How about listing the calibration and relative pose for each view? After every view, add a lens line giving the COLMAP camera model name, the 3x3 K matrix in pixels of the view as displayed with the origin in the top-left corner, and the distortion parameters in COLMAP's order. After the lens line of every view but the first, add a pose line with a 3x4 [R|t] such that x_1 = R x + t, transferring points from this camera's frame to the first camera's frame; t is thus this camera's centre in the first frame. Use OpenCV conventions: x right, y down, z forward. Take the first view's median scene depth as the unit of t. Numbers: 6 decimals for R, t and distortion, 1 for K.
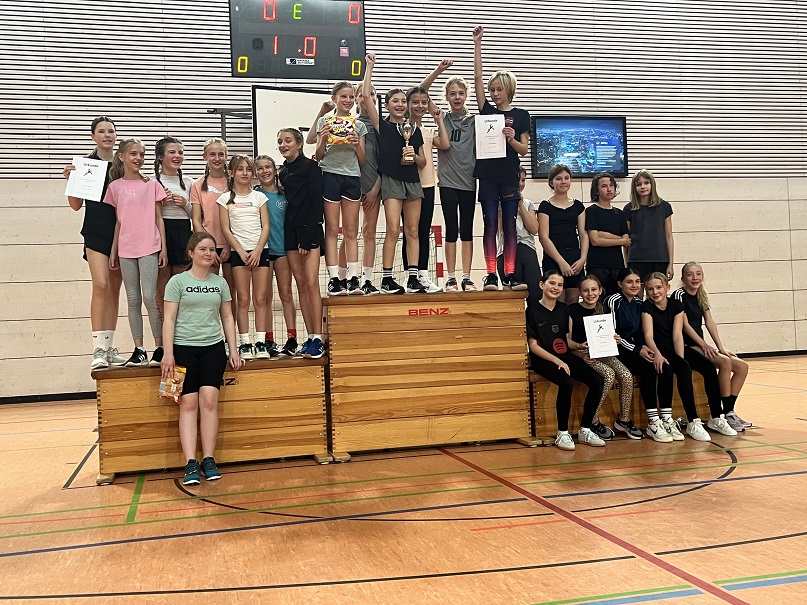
lens RADIAL K [[824.9, 0, 403.5], [0, 824.9, 302.5], [0, 0, 1]] dist [0.004215, 0.005976]
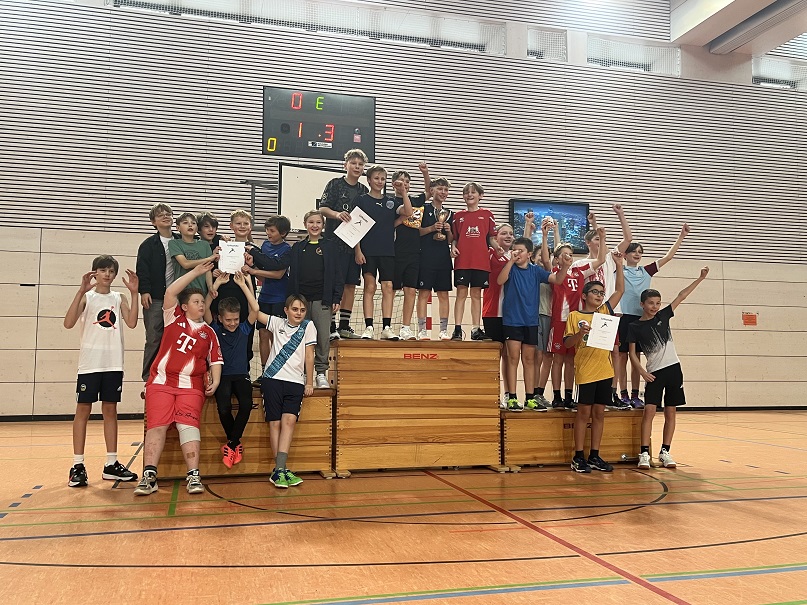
lens RADIAL K [[784.5, 0, 403.5], [0, 784.5, 302.5], [0, 0, 1]] dist [0.010195, -0.002030]
pose [[0.998560, 0.048336, 0.023254, -0.025060], [-0.046541, 0.996290, -0.072391, 0.016999], [-0.026667, 0.071205, 0.997105, -0.157193]]
